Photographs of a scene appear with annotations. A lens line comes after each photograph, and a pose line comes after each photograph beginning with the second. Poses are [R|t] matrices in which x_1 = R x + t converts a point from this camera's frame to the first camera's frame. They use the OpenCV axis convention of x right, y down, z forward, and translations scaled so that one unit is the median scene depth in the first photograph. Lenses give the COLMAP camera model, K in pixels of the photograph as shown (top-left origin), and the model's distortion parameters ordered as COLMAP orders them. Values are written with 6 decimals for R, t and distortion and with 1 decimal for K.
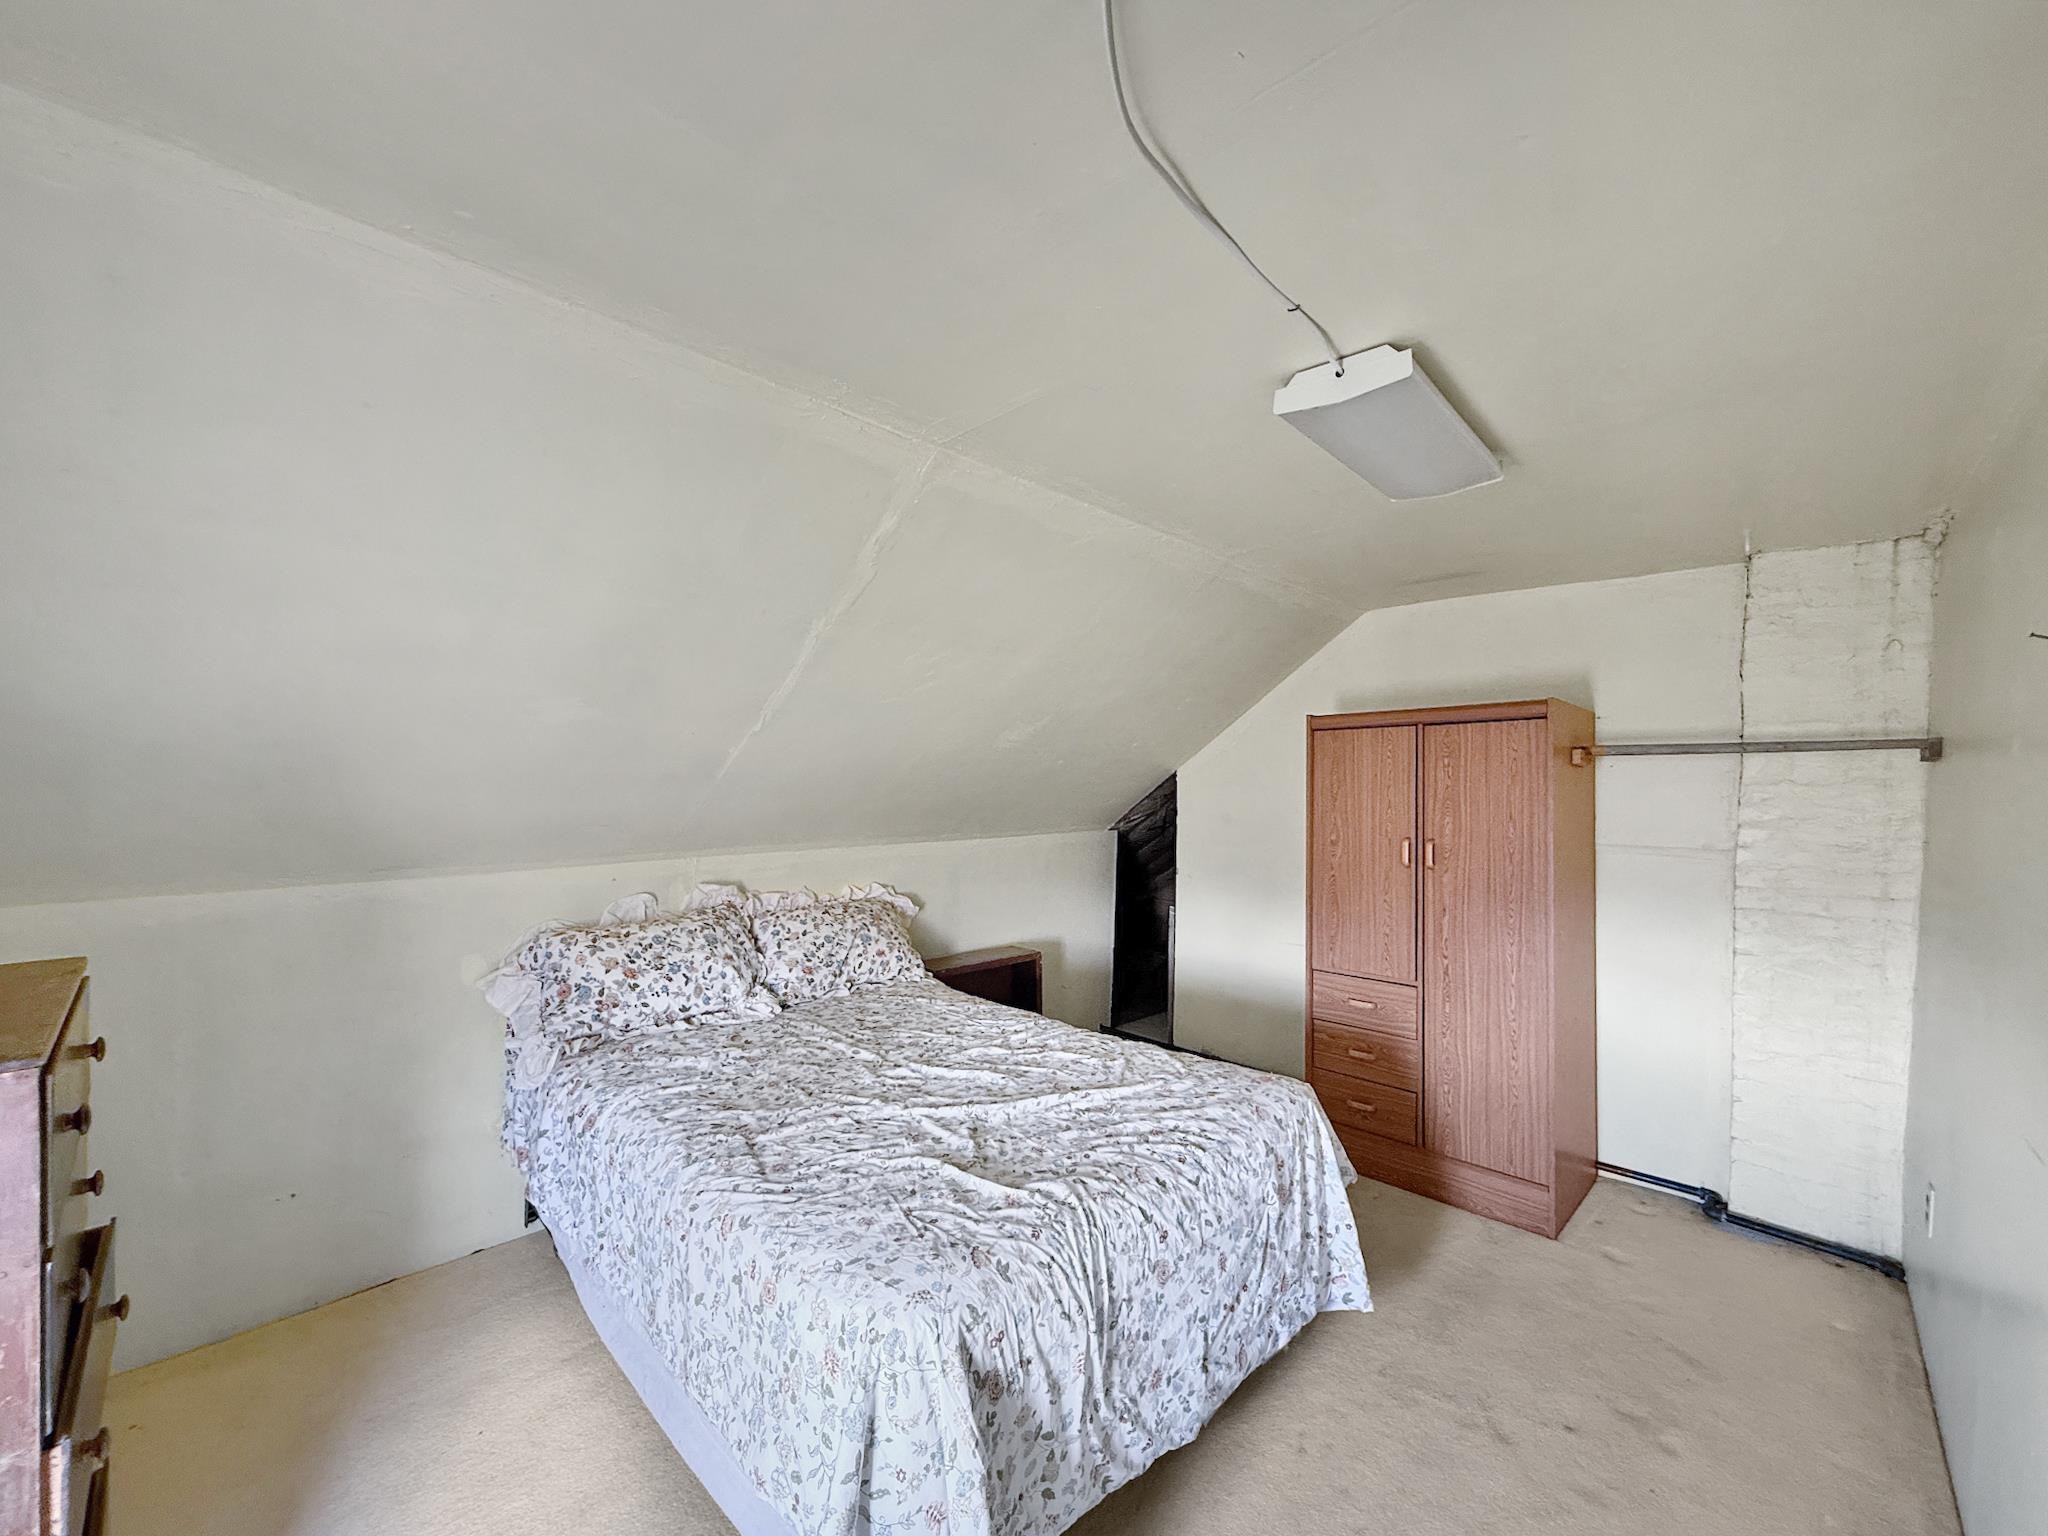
lens RADIAL K [[813.1, 0, 1019.3], [0, 813.1, 772.5], [0, 0, 1]] dist [0.000024, 0.000221]
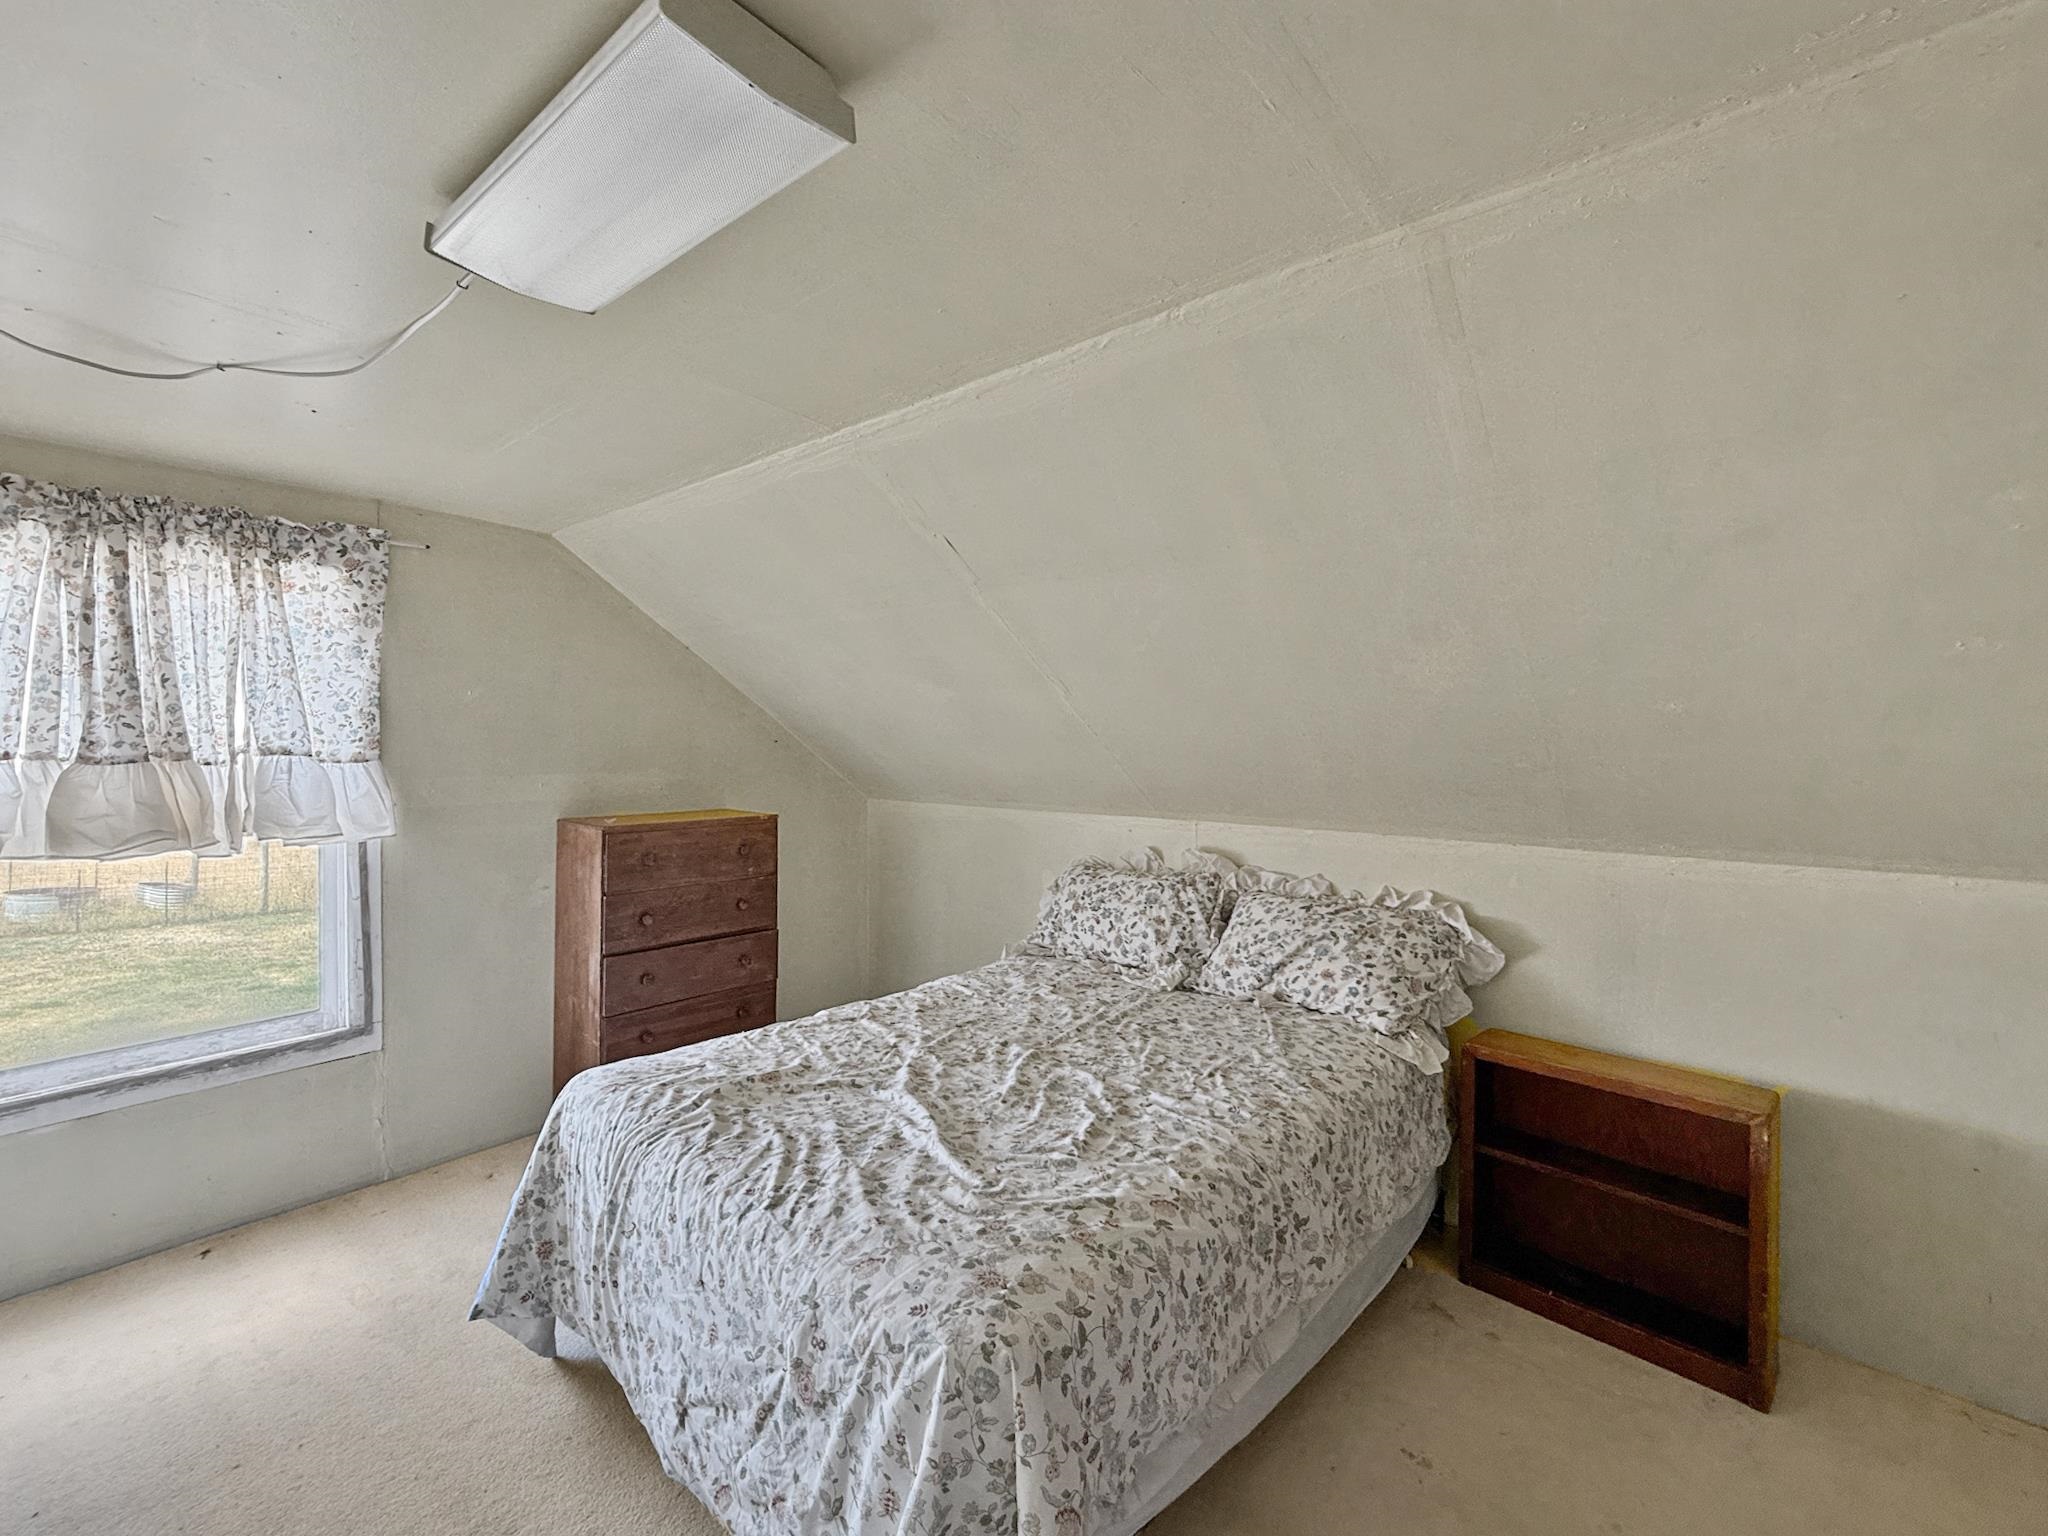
lens RADIAL K [[867.8, 0, 1019.4], [0, 867.8, 755.9], [0, 0, 1]] dist [-0.000574, -0.000003]
pose [[0.066878, 0.009835, -0.997713, 0.834245], [-0.003141, 0.999949, 0.009647, 0.022584], [0.997756, 0.002489, 0.066906, 0.932203]]
